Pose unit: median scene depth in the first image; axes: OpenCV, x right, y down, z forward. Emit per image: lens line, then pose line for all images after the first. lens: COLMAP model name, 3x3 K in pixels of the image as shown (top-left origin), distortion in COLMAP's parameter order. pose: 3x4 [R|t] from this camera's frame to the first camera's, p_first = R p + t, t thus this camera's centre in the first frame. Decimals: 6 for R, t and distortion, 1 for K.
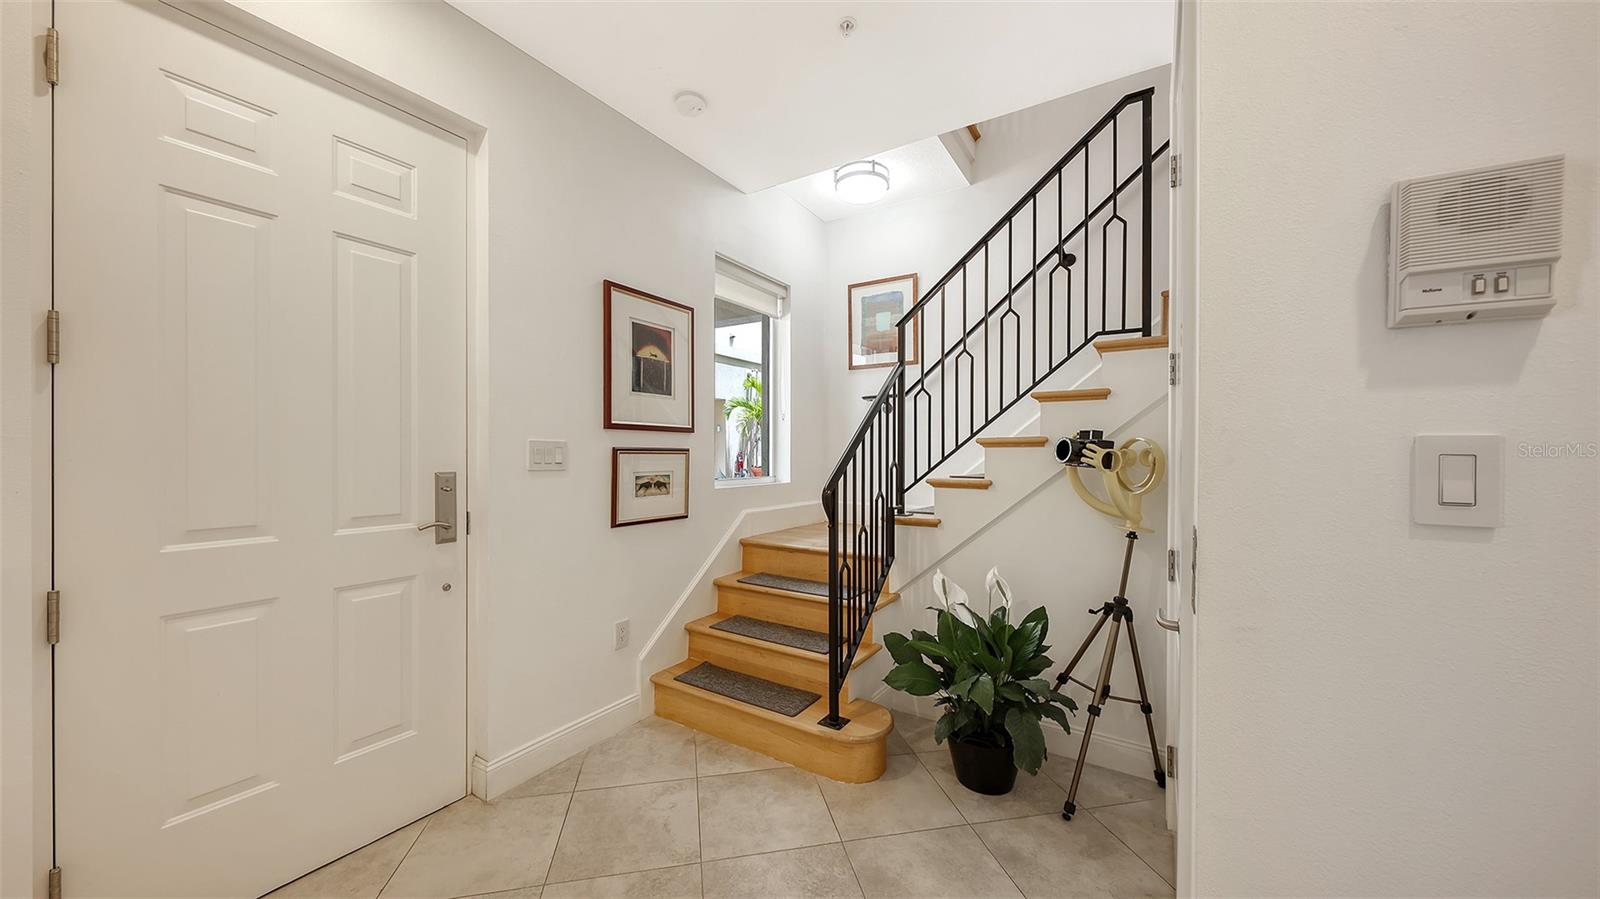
lens RADIAL K [[552.6, 0, 796.9], [0, 552.6, 457.0], [0, 0, 1]] dist [0.002673, -0.000929]
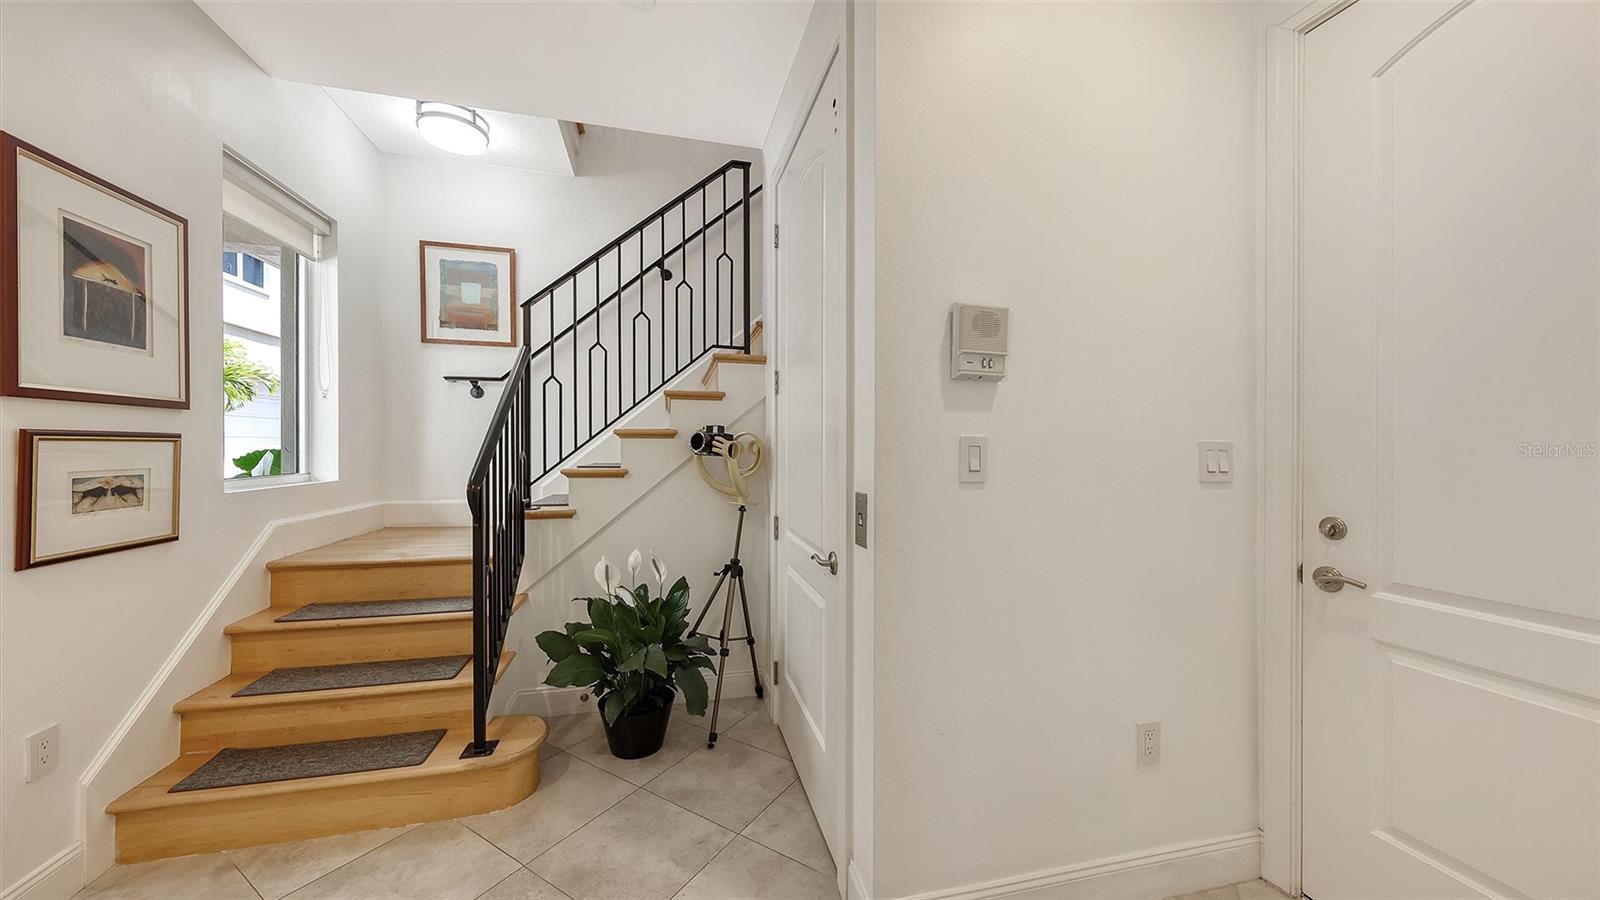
lens RADIAL K [[552.6, 0, 793.4], [0, 552.6, 447.2], [0, 0, 1]] dist [0.002673, -0.000929]
pose [[0.688222, 0.001073, 0.725499, -0.201331], [-0.000855, 0.999999, -0.000668, 0.000328], [-0.725500, -0.000161, 0.688223, 0.030998]]
